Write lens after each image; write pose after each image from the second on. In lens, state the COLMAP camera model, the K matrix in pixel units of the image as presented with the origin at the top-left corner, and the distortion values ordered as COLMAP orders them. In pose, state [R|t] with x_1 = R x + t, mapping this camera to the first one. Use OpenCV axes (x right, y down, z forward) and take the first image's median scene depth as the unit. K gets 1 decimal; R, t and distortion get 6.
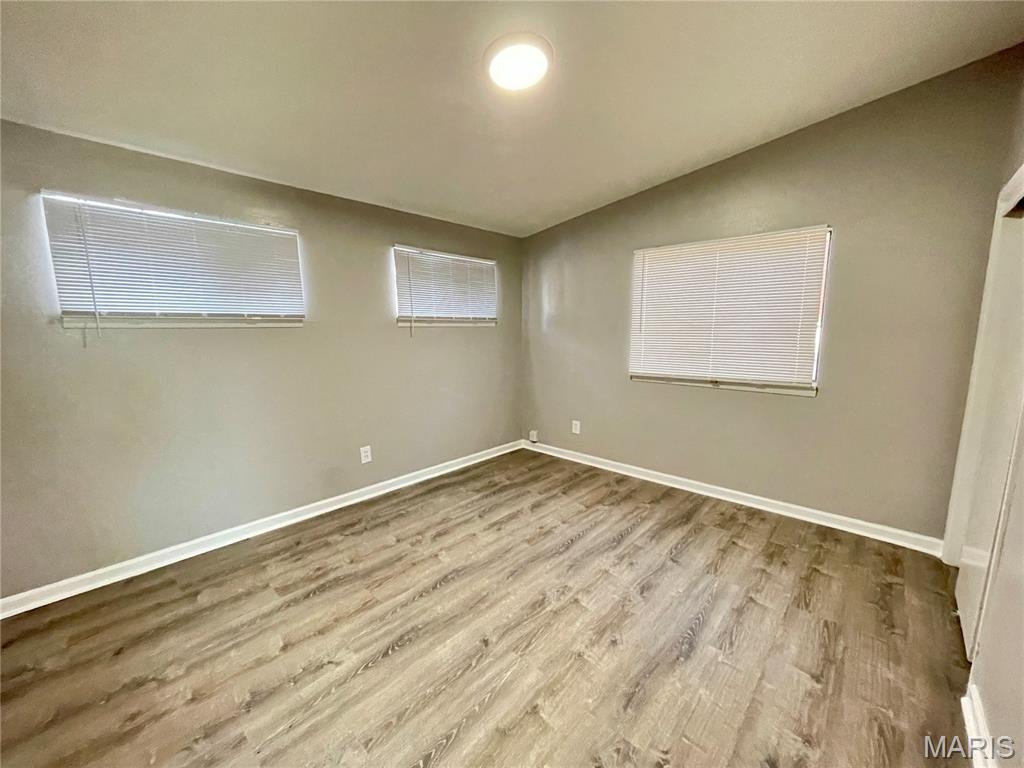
lens RADIAL K [[413.5, 0, 508.6], [0, 413.5, 385.8], [0, 0, 1]] dist [-0.007609, 0.005087]
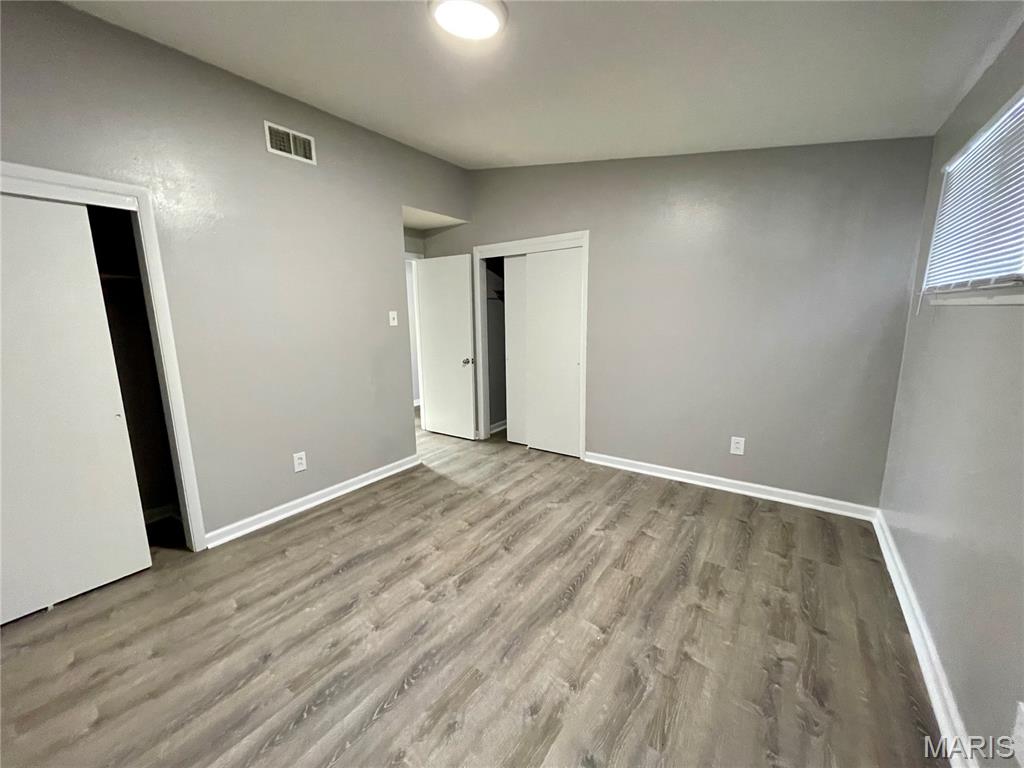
lens RADIAL K [[413.5, 0, 508.6], [0, 413.5, 385.8], [0, 0, 1]] dist [-0.007609, 0.005087]
pose [[-0.990259, 0.044612, -0.131897, 0.076064], [0.000227, 0.947797, 0.318873, -0.258690], [0.139237, 0.315737, -0.938575, 1.748743]]
